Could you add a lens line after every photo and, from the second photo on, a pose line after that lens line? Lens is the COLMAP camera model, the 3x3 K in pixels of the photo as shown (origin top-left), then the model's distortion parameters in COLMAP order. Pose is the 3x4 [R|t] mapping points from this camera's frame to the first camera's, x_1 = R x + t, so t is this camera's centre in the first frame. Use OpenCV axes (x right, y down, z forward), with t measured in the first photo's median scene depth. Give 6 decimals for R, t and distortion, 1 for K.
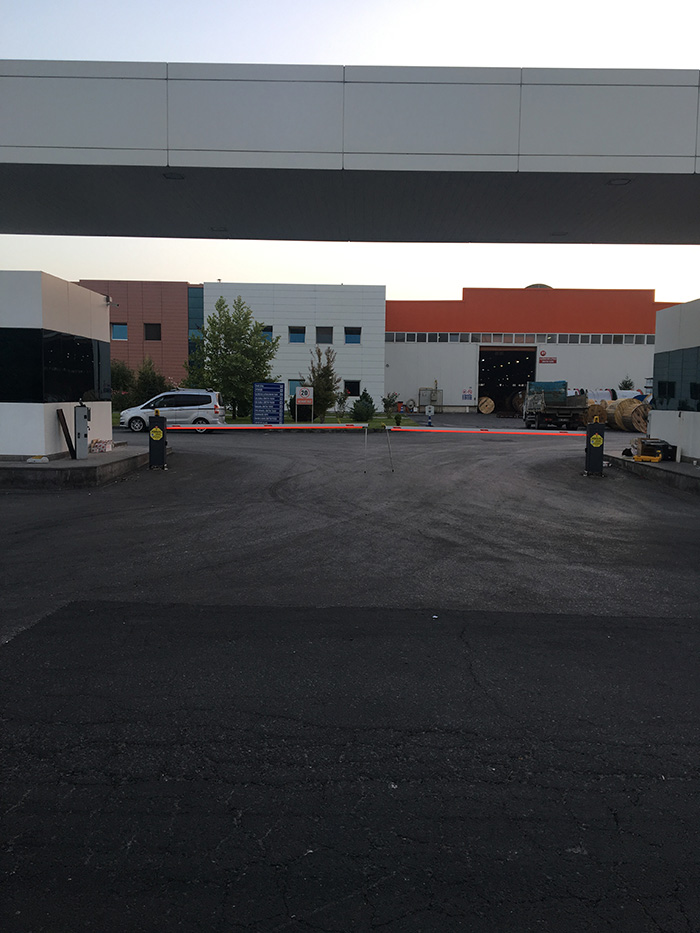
lens RADIAL K [[782.6, 0, 365.7], [0, 782.6, 466.4], [0, 0, 1]] dist [0.091925, -0.122188]
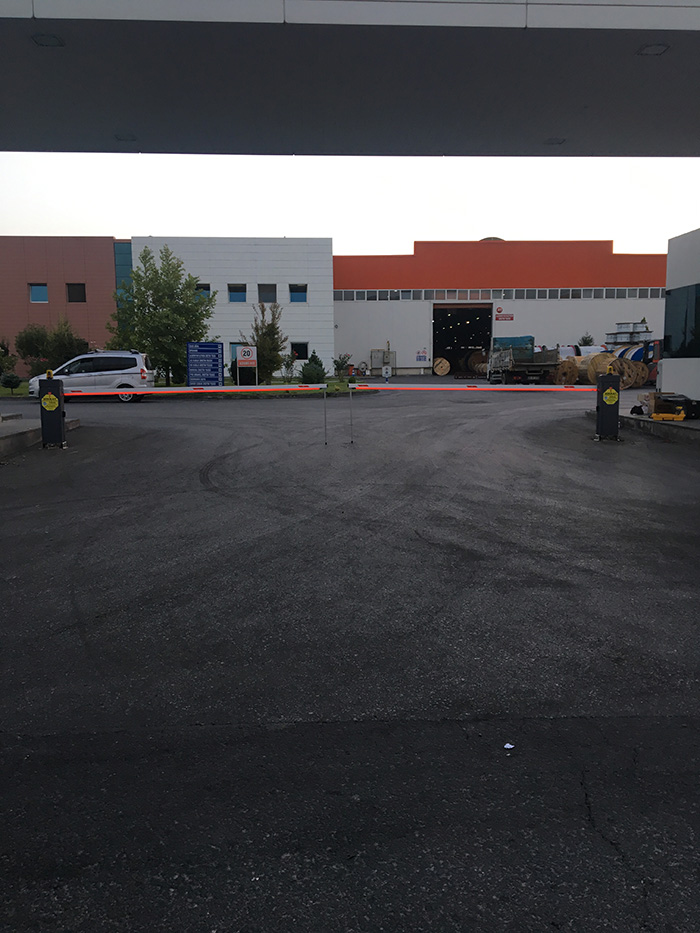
lens RADIAL K [[782.6, 0, 365.7], [0, 782.6, 466.4], [0, 0, 1]] dist [0.091925, -0.122188]
pose [[0.997409, -0.031993, 0.064434, -0.005883], [0.029238, 0.998636, 0.043252, -0.001798], [-0.065730, -0.041256, 0.996984, 0.108552]]
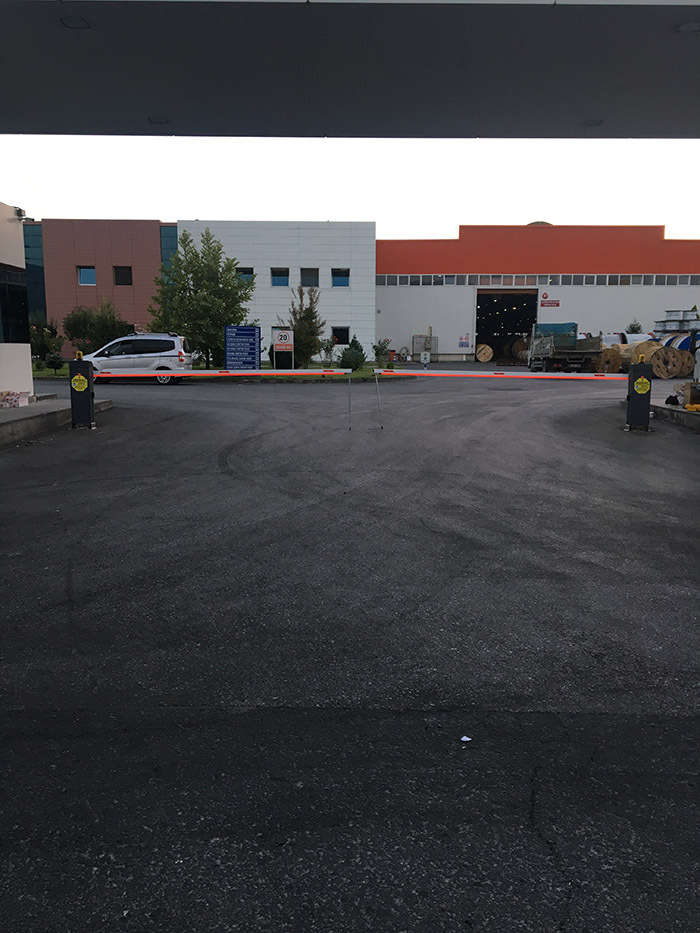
lens RADIAL K [[782.6, 0, 365.7], [0, 782.6, 466.4], [0, 0, 1]] dist [0.091925, -0.122188]
pose [[0.999895, -0.012036, 0.008114, 0.005112], [0.011526, 0.998116, 0.060257, -0.001576], [-0.008824, -0.060157, 0.998150, 0.109543]]
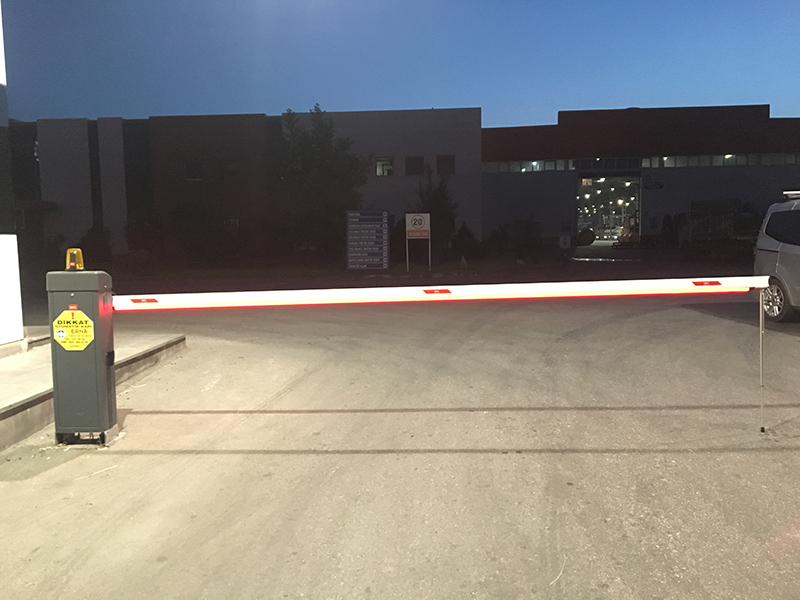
lens RADIAL K [[671.1, 0, 402.6], [0, 671.1, 284.4], [0, 0, 1]] dist [0.091925, -0.122188]
pose [[0.998597, -0.033017, -0.041390, -0.067196], [0.032246, 0.999296, -0.019172, -0.025846], [0.041994, 0.017810, 0.998959, 0.386815]]
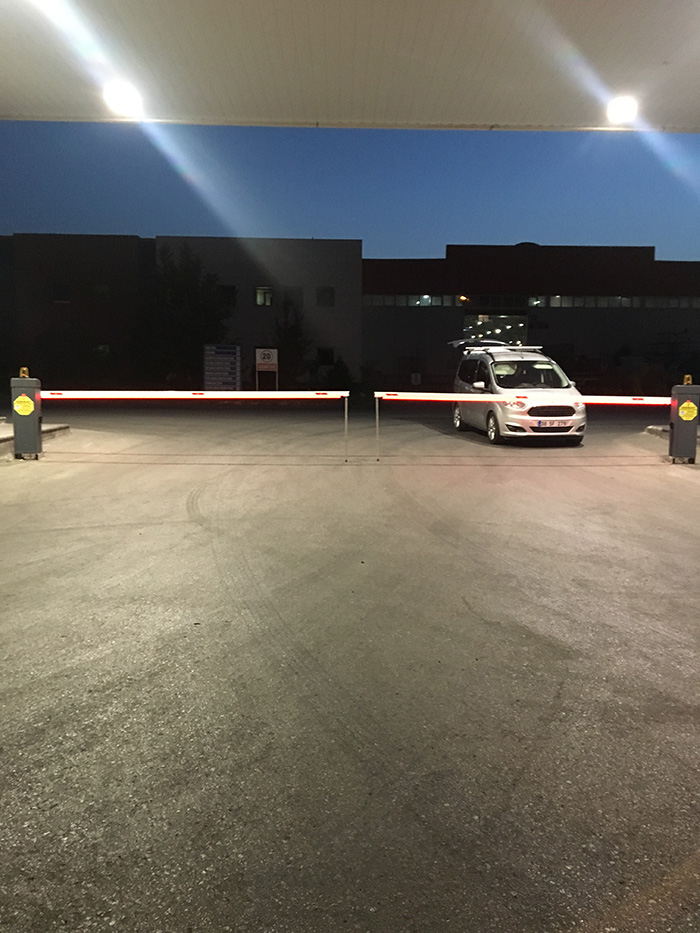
lens RADIAL K [[782.6, 0, 365.7], [0, 782.6, 466.4], [0, 0, 1]] dist [0.091925, -0.122188]
pose [[0.999434, -0.009676, 0.032230, -0.002378], [0.008607, 0.999414, 0.033129, -0.005388], [-0.032532, -0.032833, 0.998931, 0.172868]]
